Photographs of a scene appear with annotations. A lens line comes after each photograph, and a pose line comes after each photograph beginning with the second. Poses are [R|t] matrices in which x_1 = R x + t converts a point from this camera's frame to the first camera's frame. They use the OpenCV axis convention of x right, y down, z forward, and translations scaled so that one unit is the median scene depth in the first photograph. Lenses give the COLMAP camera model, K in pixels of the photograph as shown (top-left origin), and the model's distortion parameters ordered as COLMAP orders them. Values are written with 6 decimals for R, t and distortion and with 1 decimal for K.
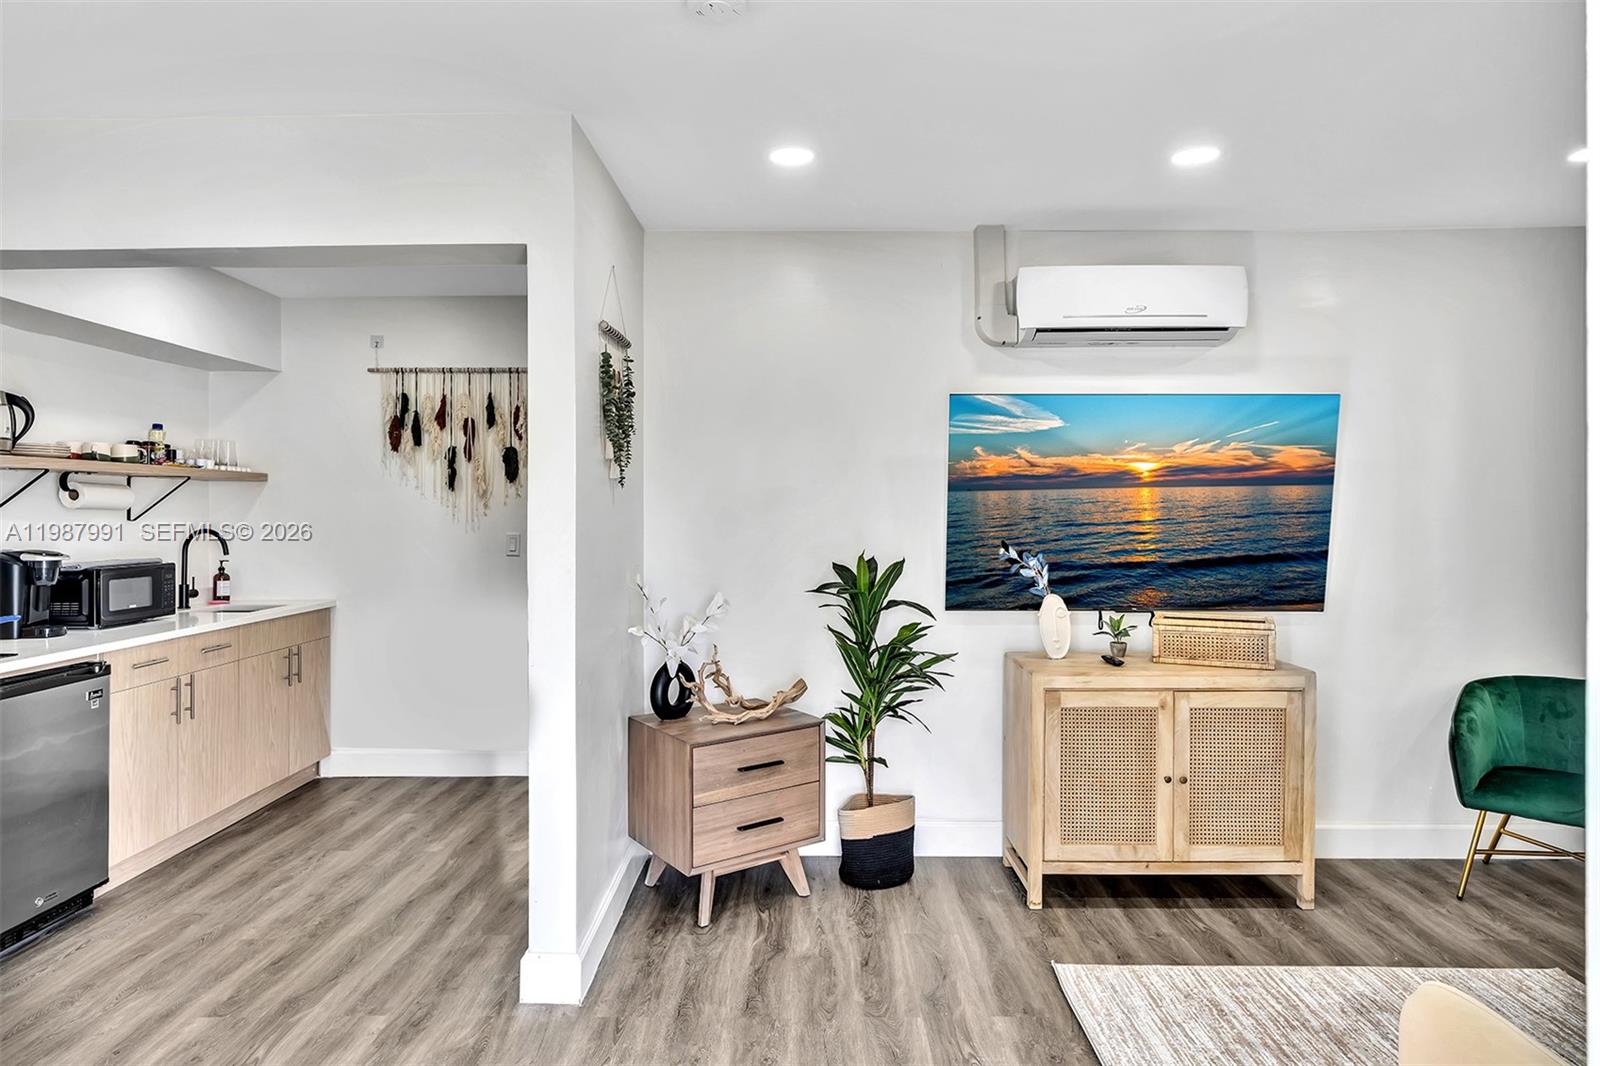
lens RADIAL K [[928.4, 0, 790.8], [0, 928.4, 510.0], [0, 0, 1]] dist [0.000010, 0.003057]
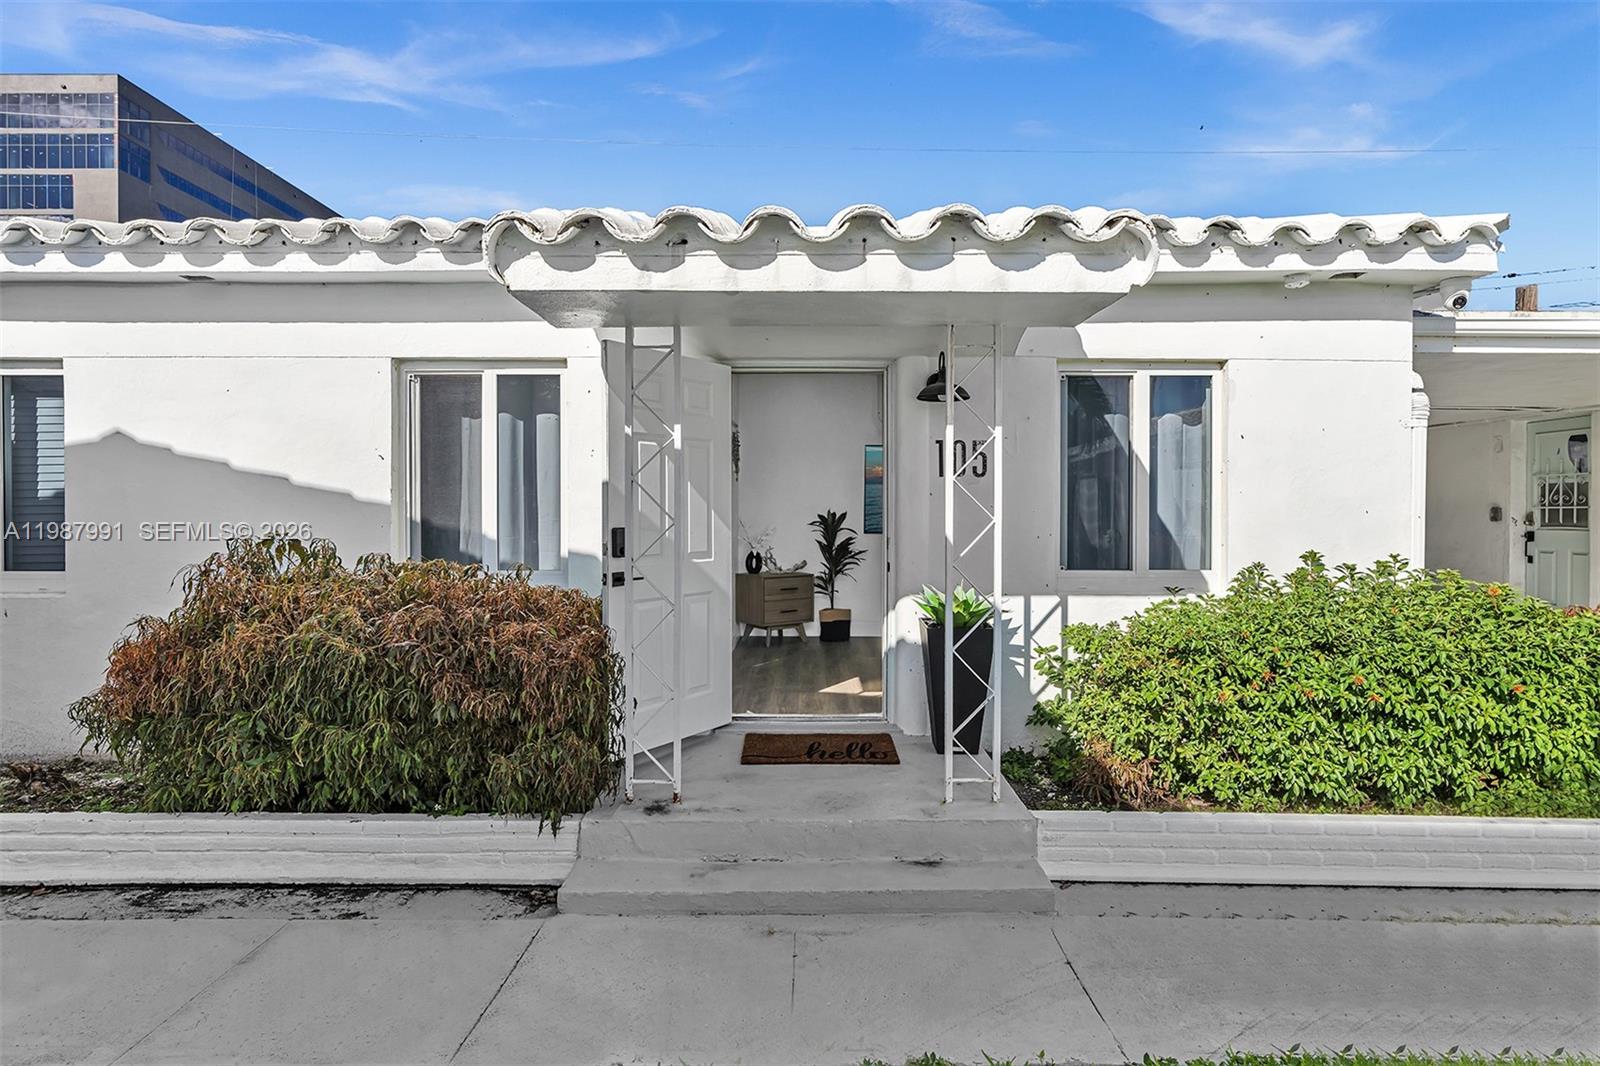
lens RADIAL K [[761.0, 0, 795.7], [0, 761.0, 499.4], [0, 0, 1]] dist [-0.003531, 0.000617]
pose [[0.999977, 0.004153, -0.005396, -0.002847], [-0.004242, 0.999854, -0.016575, 0.053416], [0.005326, 0.016597, 0.999848, -1.041375]]
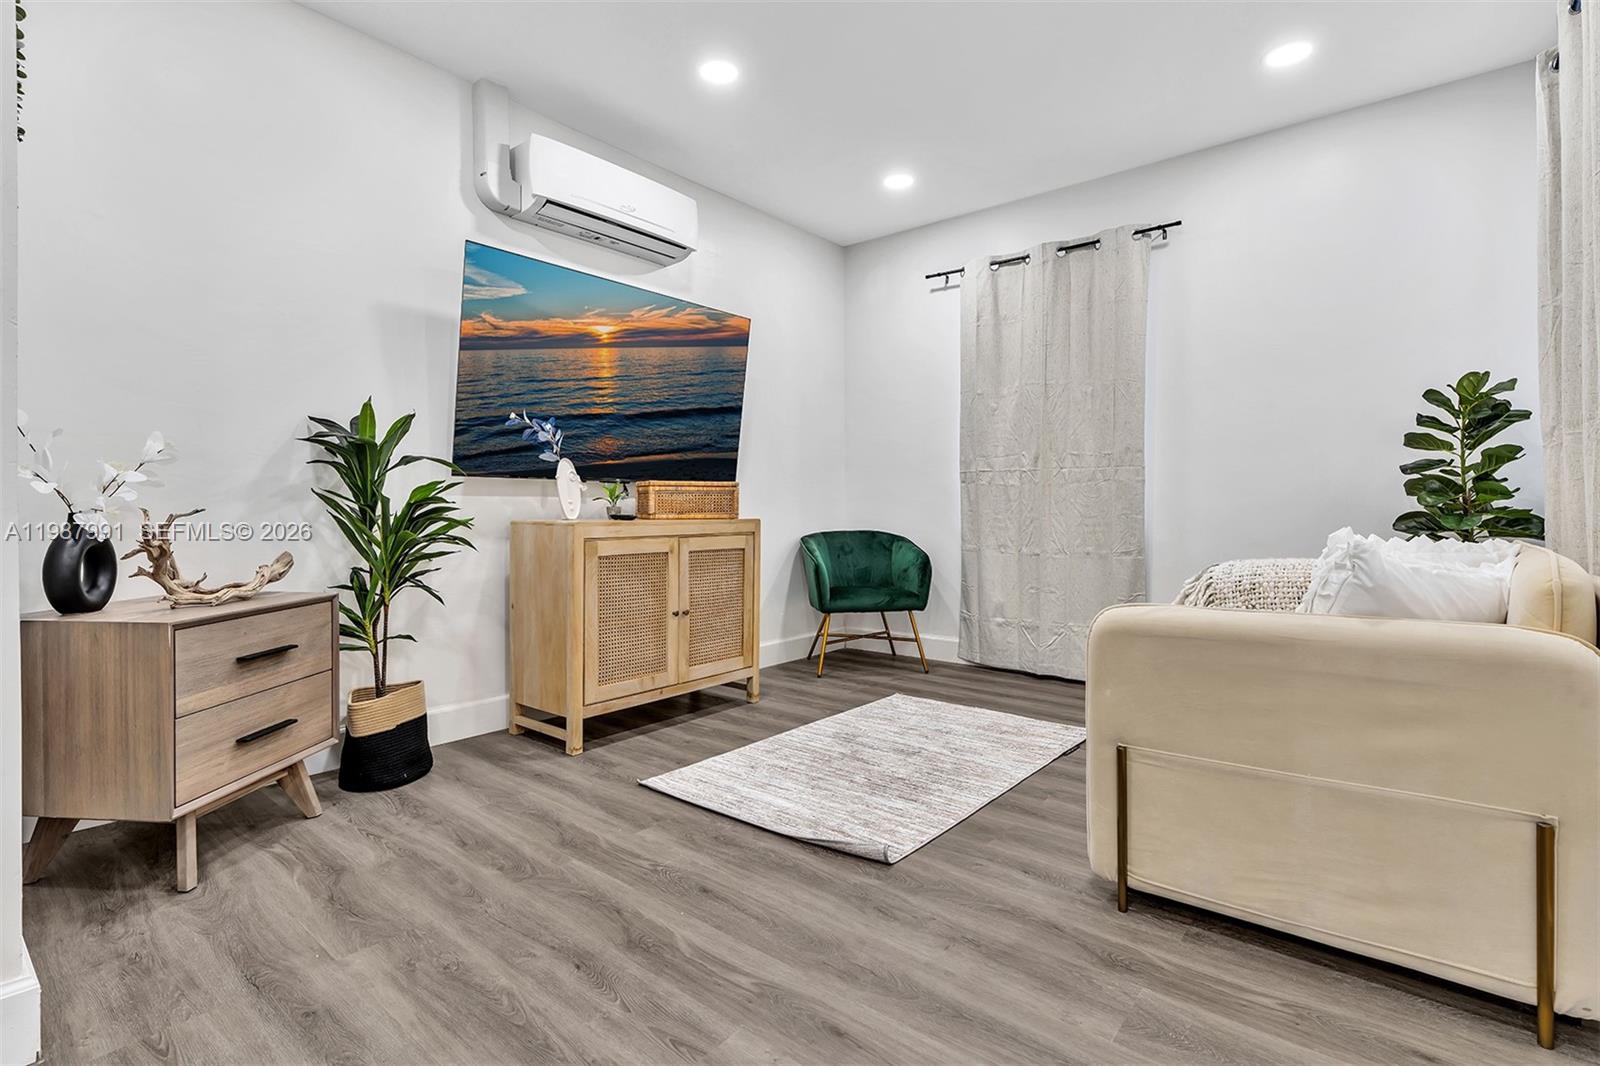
lens RADIAL K [[768.2, 0, 793.4], [0, 768.2, 512.2], [0, 0, 1]] dist [-0.002307, 0.001303]
pose [[0.630438, -0.003752, 0.776231, -0.220856], [-0.000171, 0.999988, 0.004973, 0.144602], [-0.776240, -0.003268, 0.630429, 0.257147]]
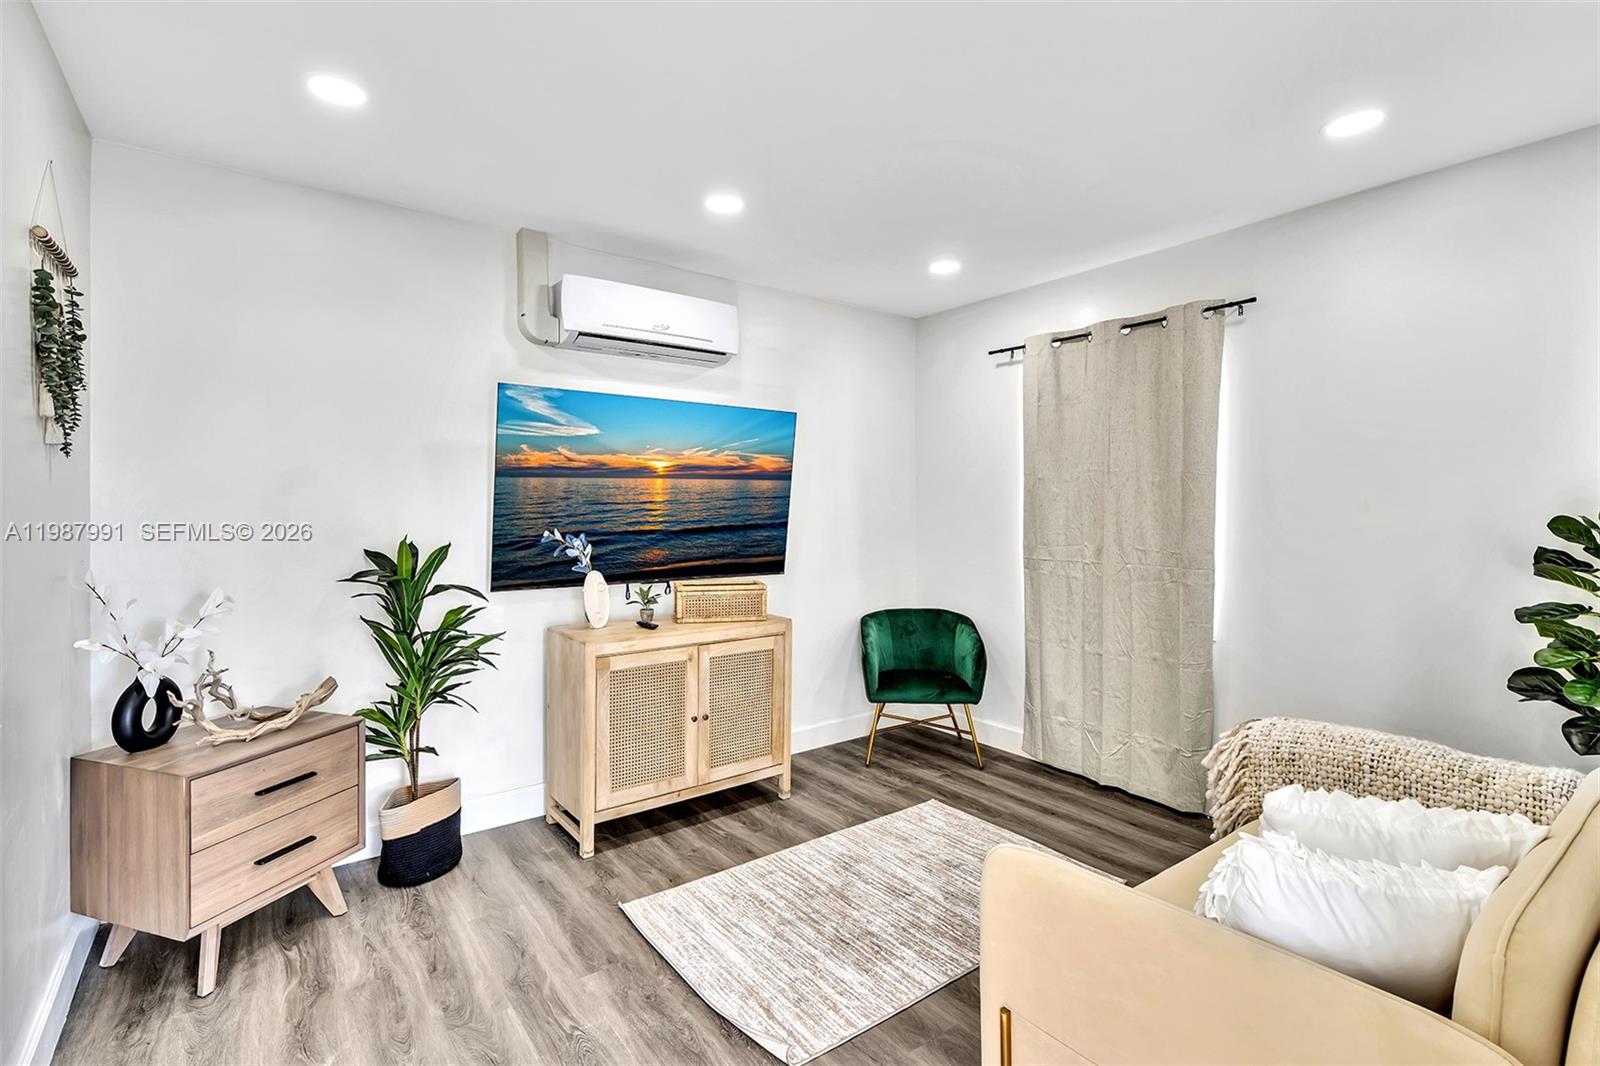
lens RADIAL K [[738.3, 0, 790.0], [0, 738.3, 509.3], [0, 0, 1]] dist [-0.001721, 0.000996]
pose [[0.795207, 0.000425, 0.606337, -0.069387], [-0.000501, 1.000000, -0.000044, 0.016493], [-0.606337, -0.000269, 0.795208, 0.147295]]
